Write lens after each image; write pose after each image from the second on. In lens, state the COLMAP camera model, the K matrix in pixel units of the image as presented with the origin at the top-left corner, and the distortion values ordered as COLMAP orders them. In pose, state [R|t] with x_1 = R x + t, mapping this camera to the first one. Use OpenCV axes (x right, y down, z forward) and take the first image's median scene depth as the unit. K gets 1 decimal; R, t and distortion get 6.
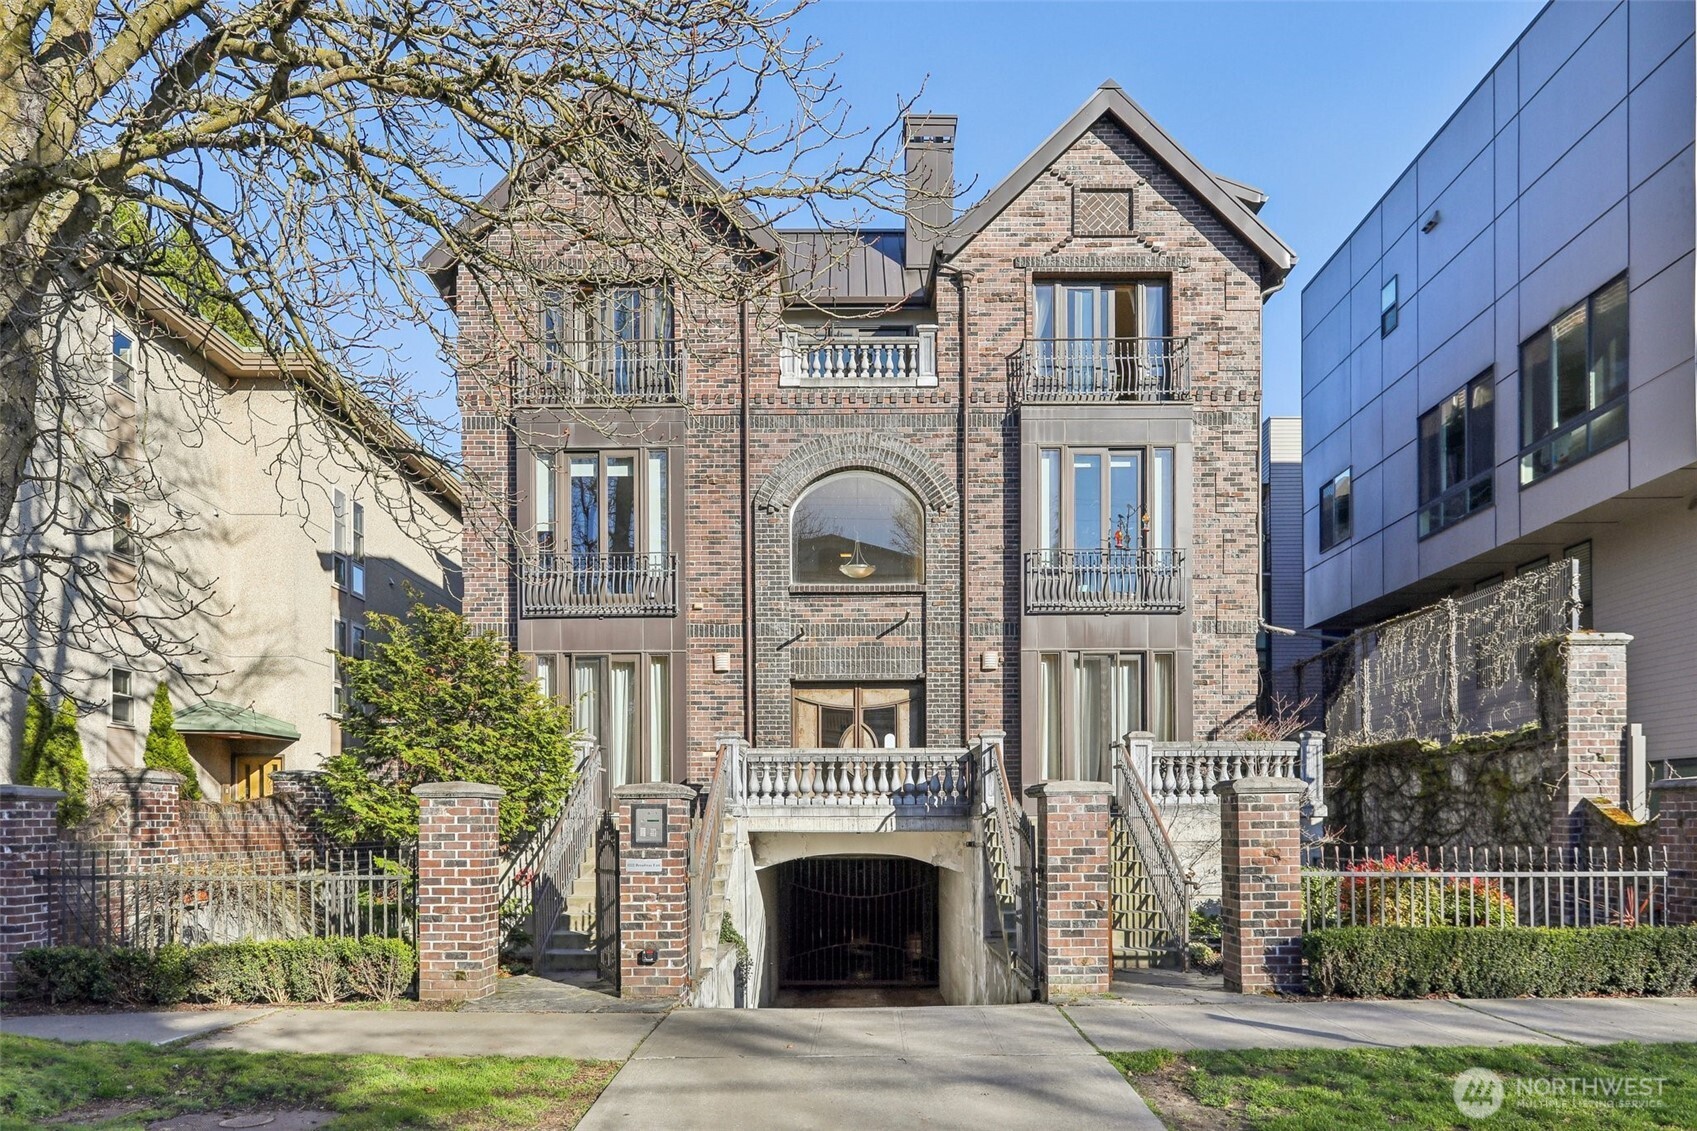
lens RADIAL K [[1199.8, 0, 847.7], [0, 1199.8, 600.2], [0, 0, 1]] dist [-0.002624, 0.003647]
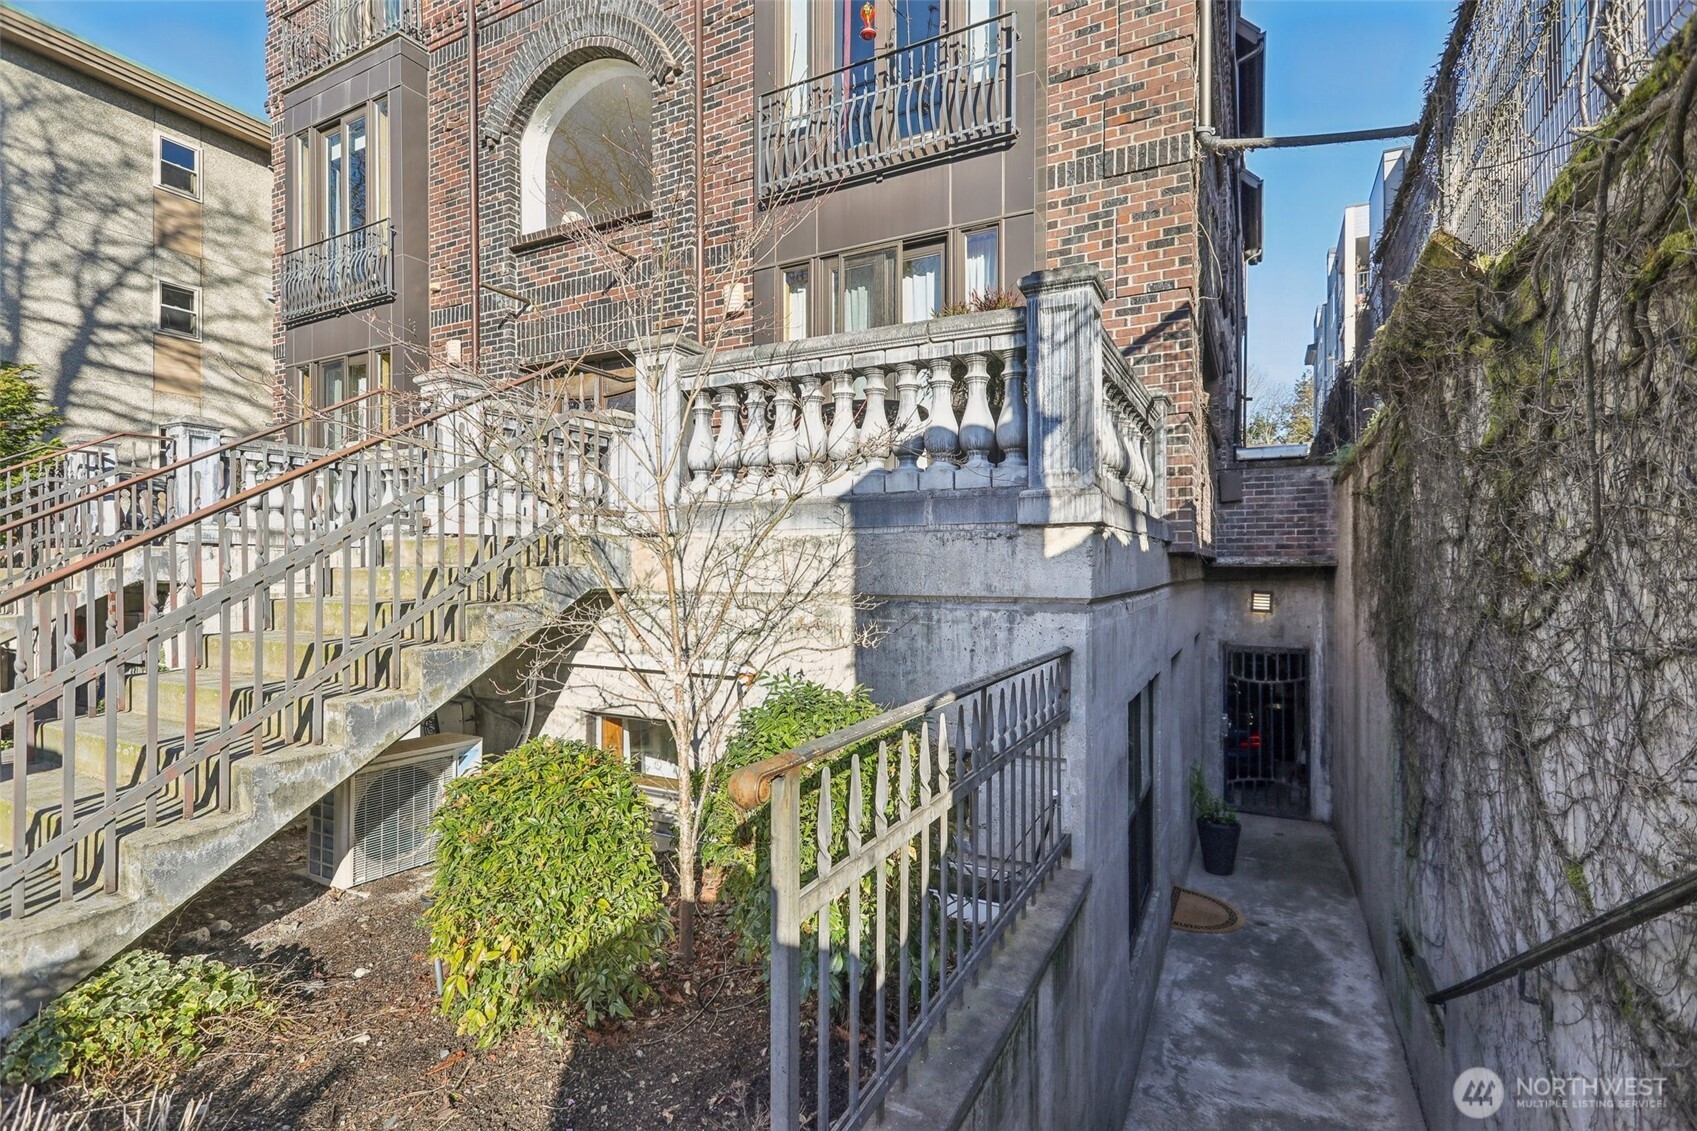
lens RADIAL K [[804.6, 0, 852.8], [0, 804.6, 424.1], [0, 0, 1]] dist [0.013094, 0.000483]
pose [[0.891180, -0.078358, -0.446831, 0.355281], [0.081411, 0.996604, -0.012399, 0.125989], [0.446285, -0.025327, 0.894533, 0.646469]]
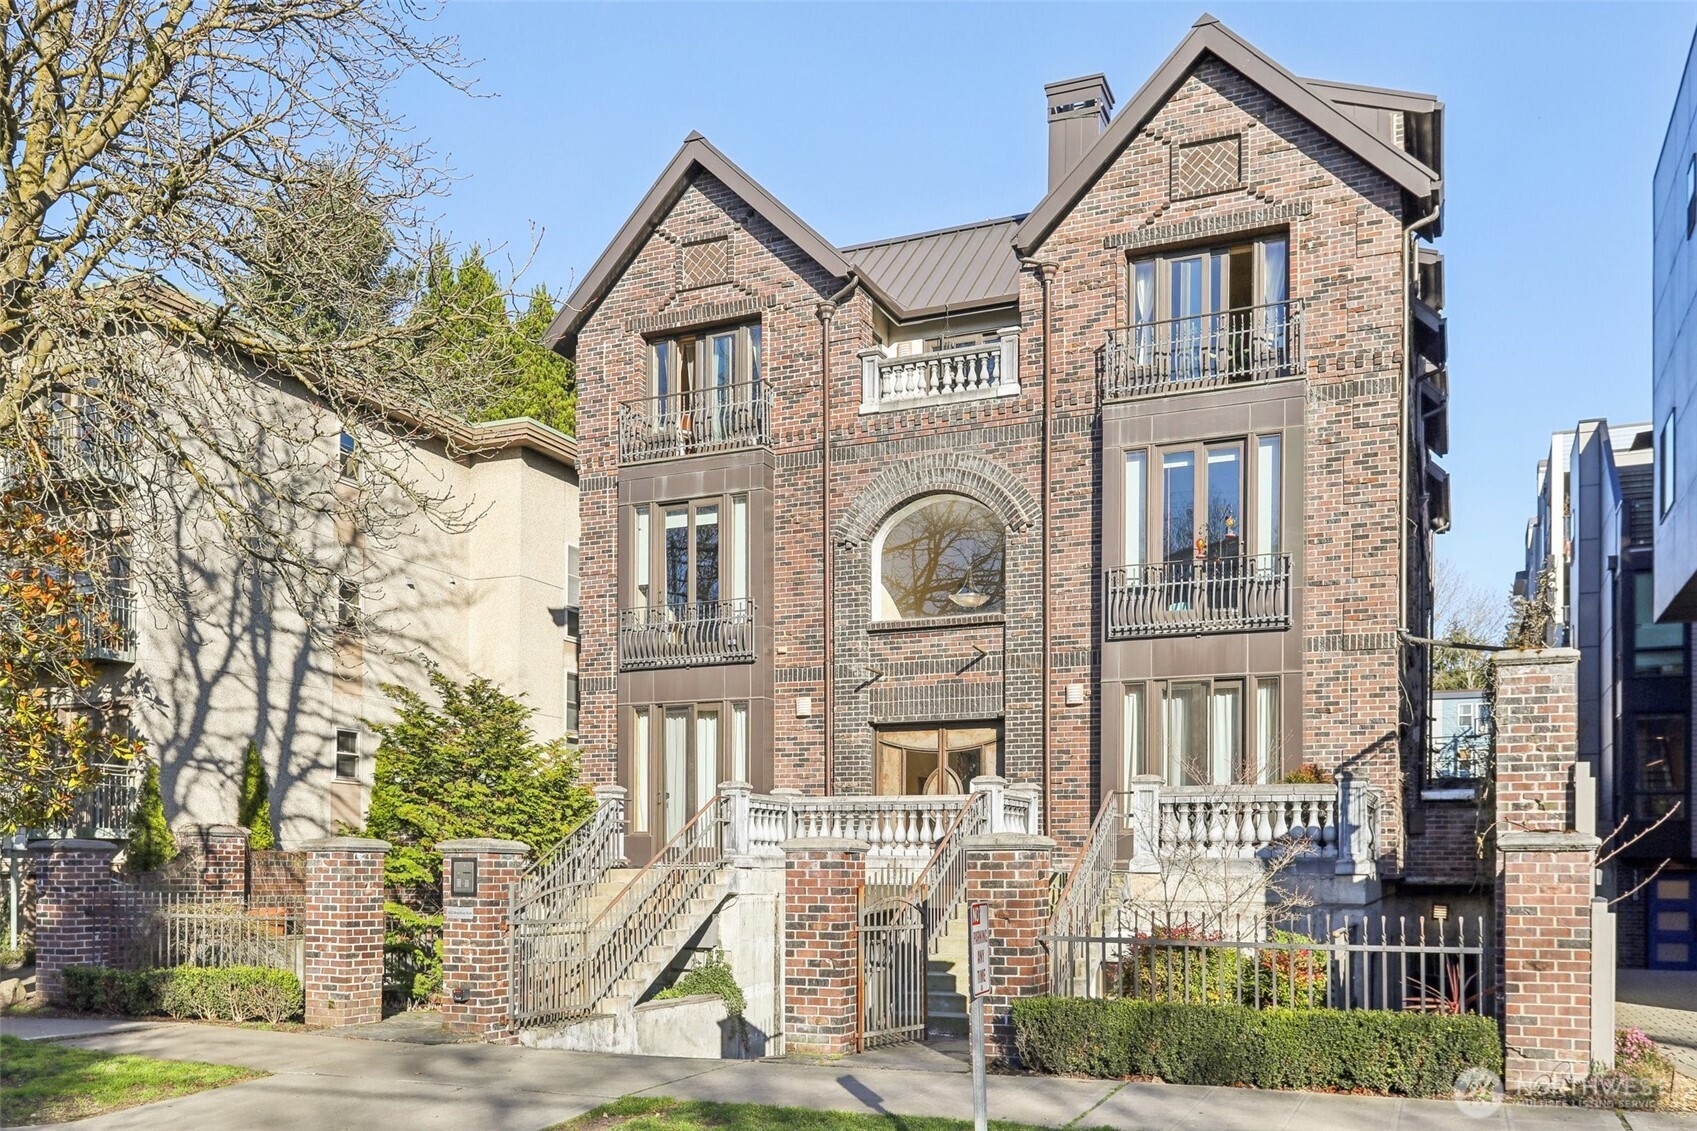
lens RADIAL K [[1404.1, 0, 843.2], [0, 1404.1, 567.7], [0, 0, 1]] dist [-0.001230, 0.001701]
pose [[0.914616, -0.075611, -0.397191, 0.379926], [0.064733, 0.997070, -0.040746, -0.012261], [0.399108, 0.011555, 0.916831, -0.030868]]
